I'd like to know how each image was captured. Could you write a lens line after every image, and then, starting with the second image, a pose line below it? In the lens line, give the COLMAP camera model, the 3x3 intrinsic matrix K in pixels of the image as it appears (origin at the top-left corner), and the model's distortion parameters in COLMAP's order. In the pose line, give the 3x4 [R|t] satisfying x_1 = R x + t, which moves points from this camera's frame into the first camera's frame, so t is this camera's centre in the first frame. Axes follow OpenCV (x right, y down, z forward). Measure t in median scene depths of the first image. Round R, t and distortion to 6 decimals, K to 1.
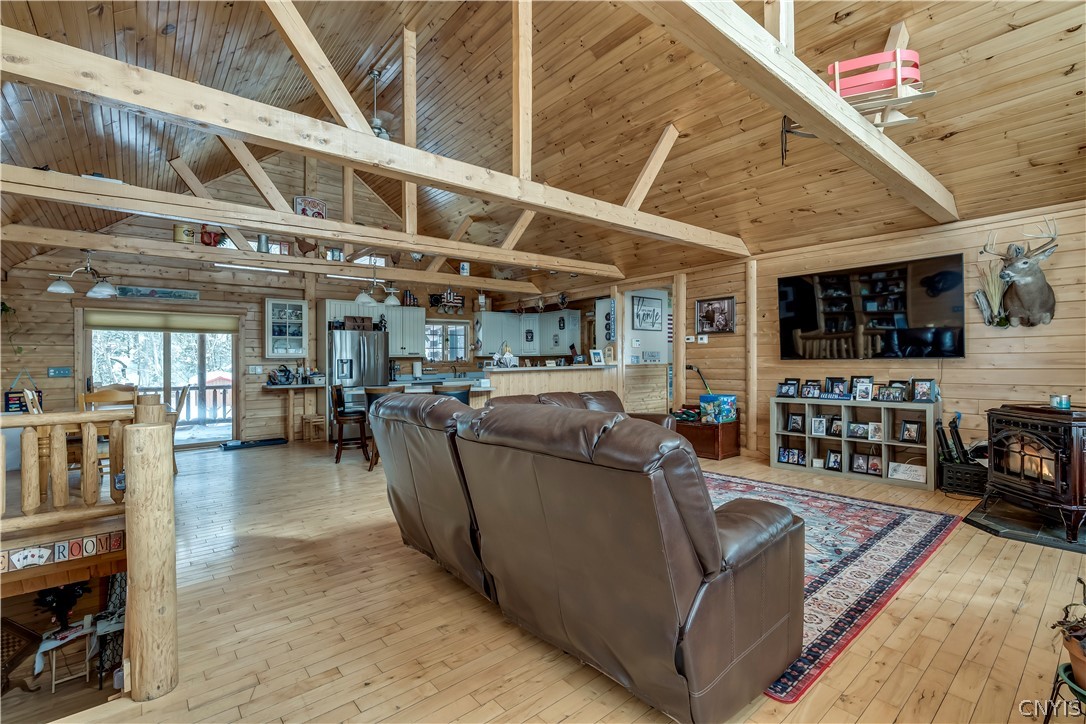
lens RADIAL K [[493.6, 0, 545.3], [0, 493.6, 368.0], [0, 0, 1]] dist [-0.012114, 0.003539]
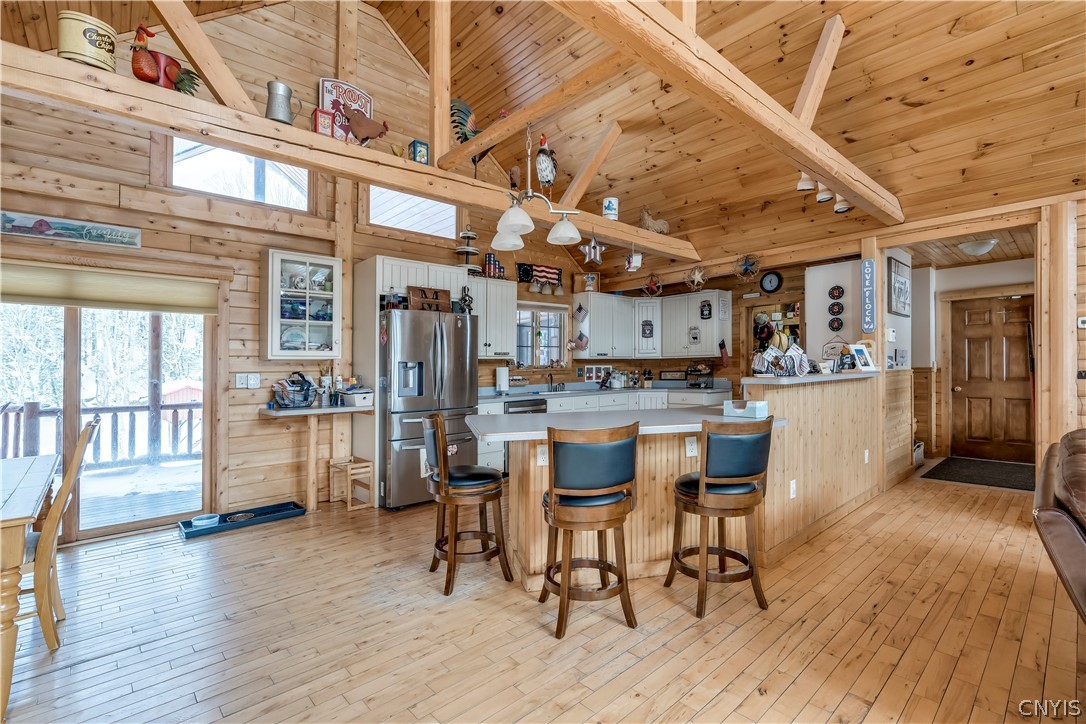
lens RADIAL K [[493.6, 0, 546.7], [0, 493.6, 364.6], [0, 0, 1]] dist [-0.012114, 0.003539]
pose [[0.998972, -0.000401, 0.045327, -0.273659], [0.001355, 0.999778, -0.021019, -0.002223], [-0.045308, 0.021059, 0.998751, 0.425356]]
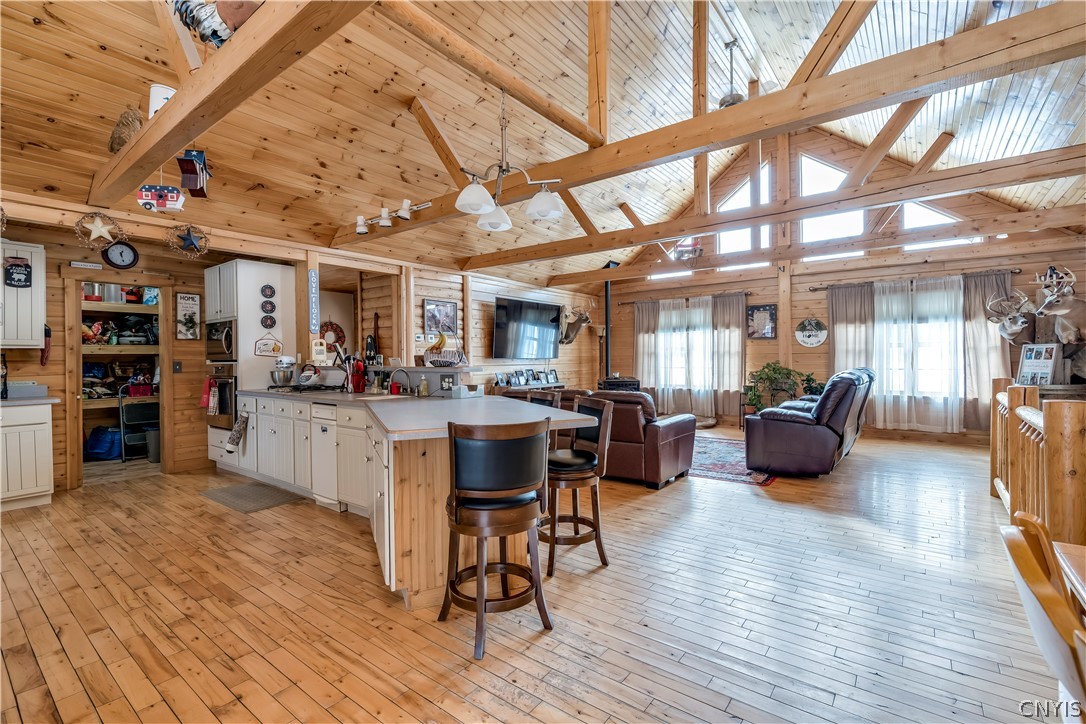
lens RADIAL K [[493.6, 0, 543.3], [0, 493.6, 368.0], [0, 0, 1]] dist [-0.012114, 0.003539]
pose [[-0.214696, -0.004098, 0.976672, -0.599738], [0.024831, 0.999645, 0.009653, -0.002213], [-0.976365, 0.026324, -0.214518, 0.829701]]
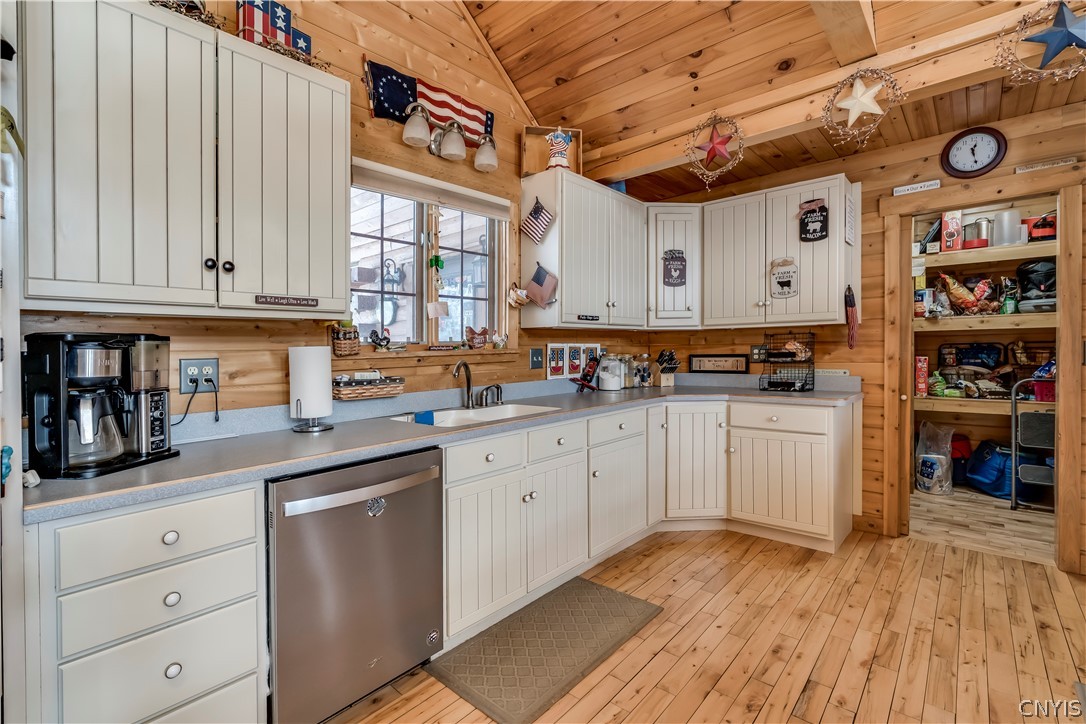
lens RADIAL K [[493.6, 0, 542.9], [0, 493.6, 353.0], [0, 0, 1]] dist [-0.012114, 0.003539]
pose [[0.988339, -0.003793, 0.152225, -0.228769], [0.004954, 0.999961, -0.007249, -0.008614], [-0.152191, 0.007919, 0.988319, 0.919154]]
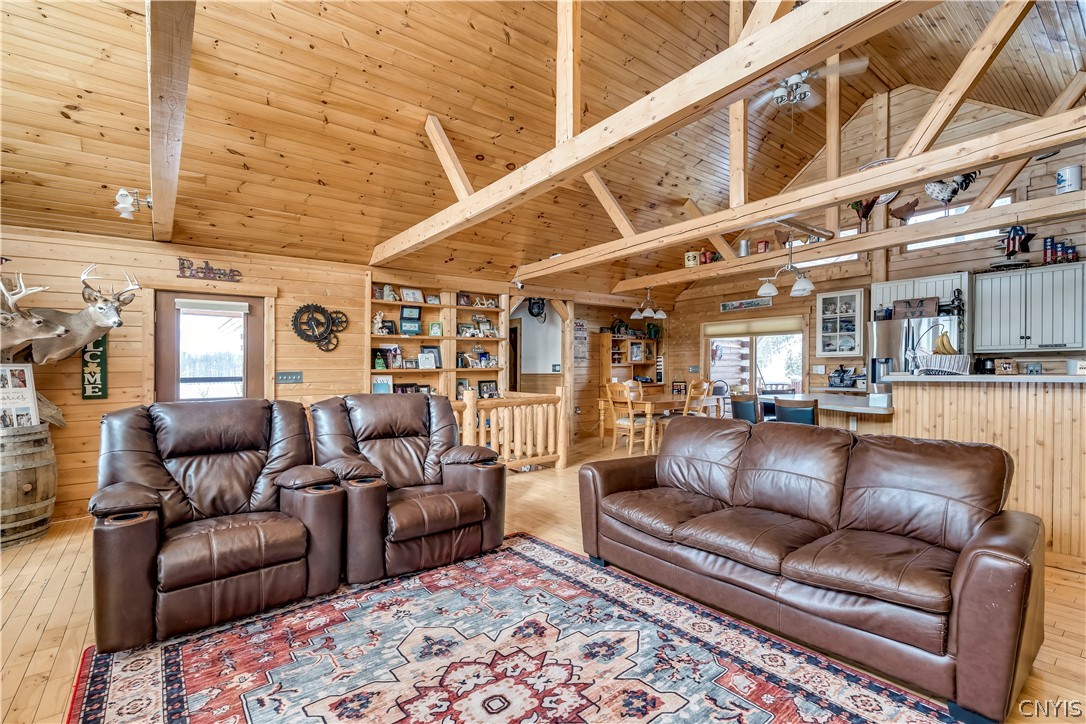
lens RADIAL K [[493.6, 0, 547.2], [0, 493.6, 379.1], [0, 0, 1]] dist [-0.012114, 0.003539]
pose [[-0.033039, 0.037216, -0.998761, 0.374868], [0.001641, 0.999307, 0.037182, -0.014396], [0.999453, -0.000411, -0.033077, 0.492265]]
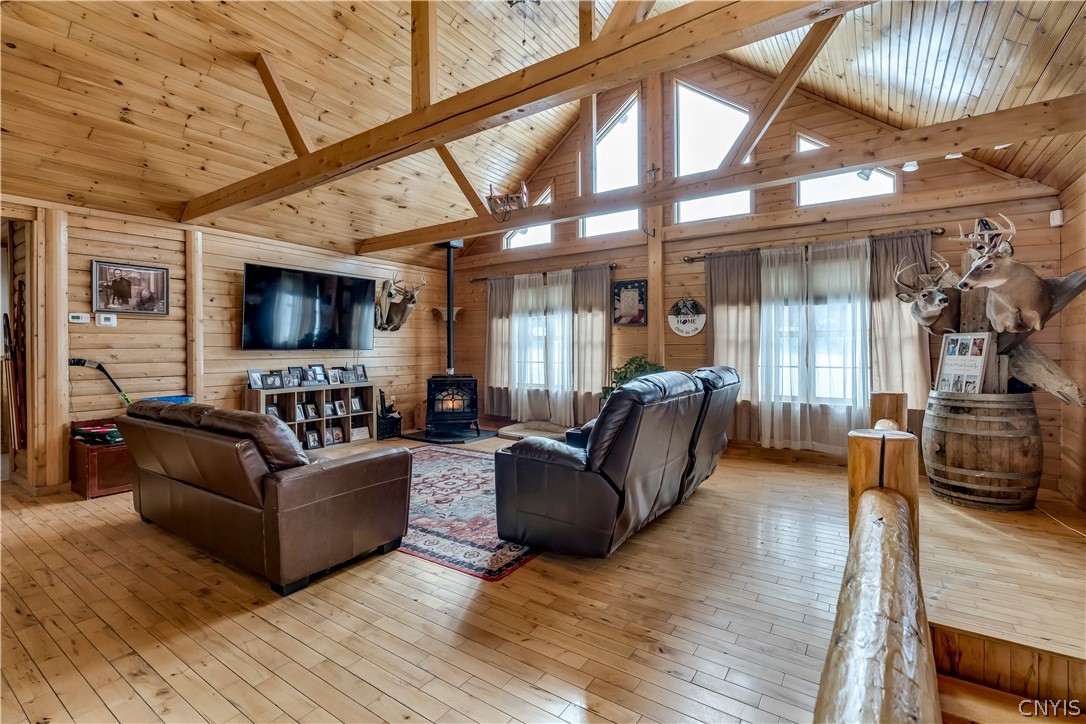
lens RADIAL K [[493.6, 0, 546.6], [0, 493.6, 358.5], [0, 0, 1]] dist [-0.012114, 0.003539]
pose [[-0.274666, -0.006798, 0.961516, -0.413672], [0.020257, 0.999712, 0.012855, -0.001777], [-0.961326, 0.023008, -0.274450, 0.505997]]
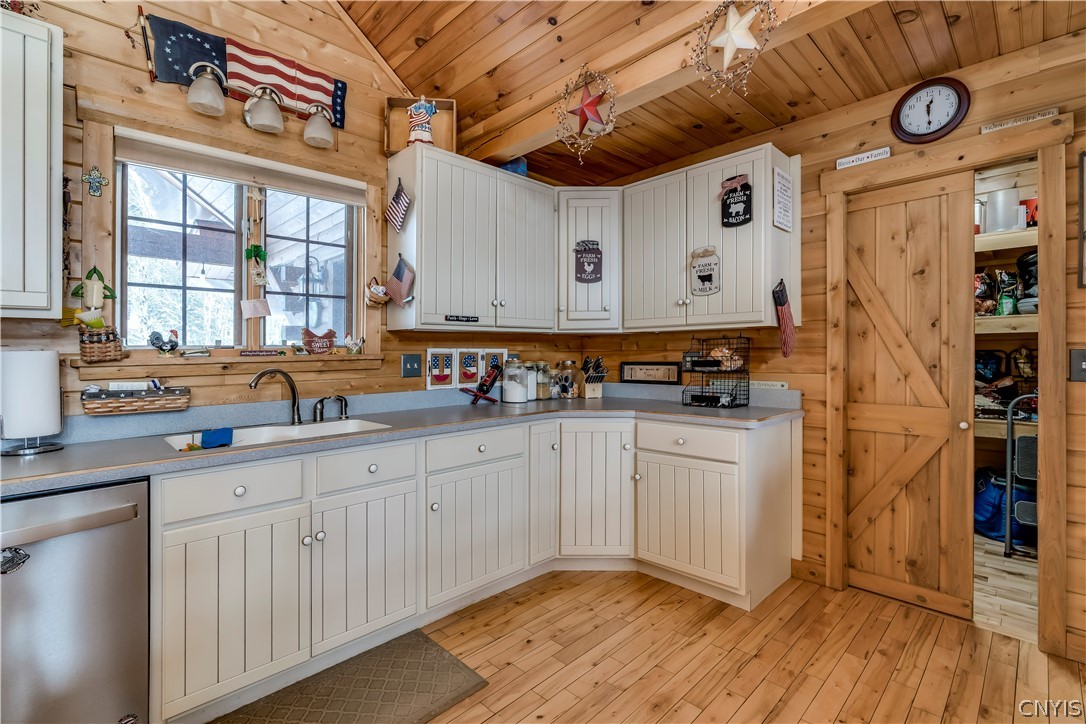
lens RADIAL K [[493.6, 0, 544.2], [0, 493.6, 351.3], [0, 0, 1]] dist [-0.012114, 0.003539]
pose [[0.996555, 0.003753, 0.082845, -0.108903], [-0.002222, 0.999825, -0.018567, -0.010901], [-0.082900, 0.018319, 0.996389, 0.961760]]
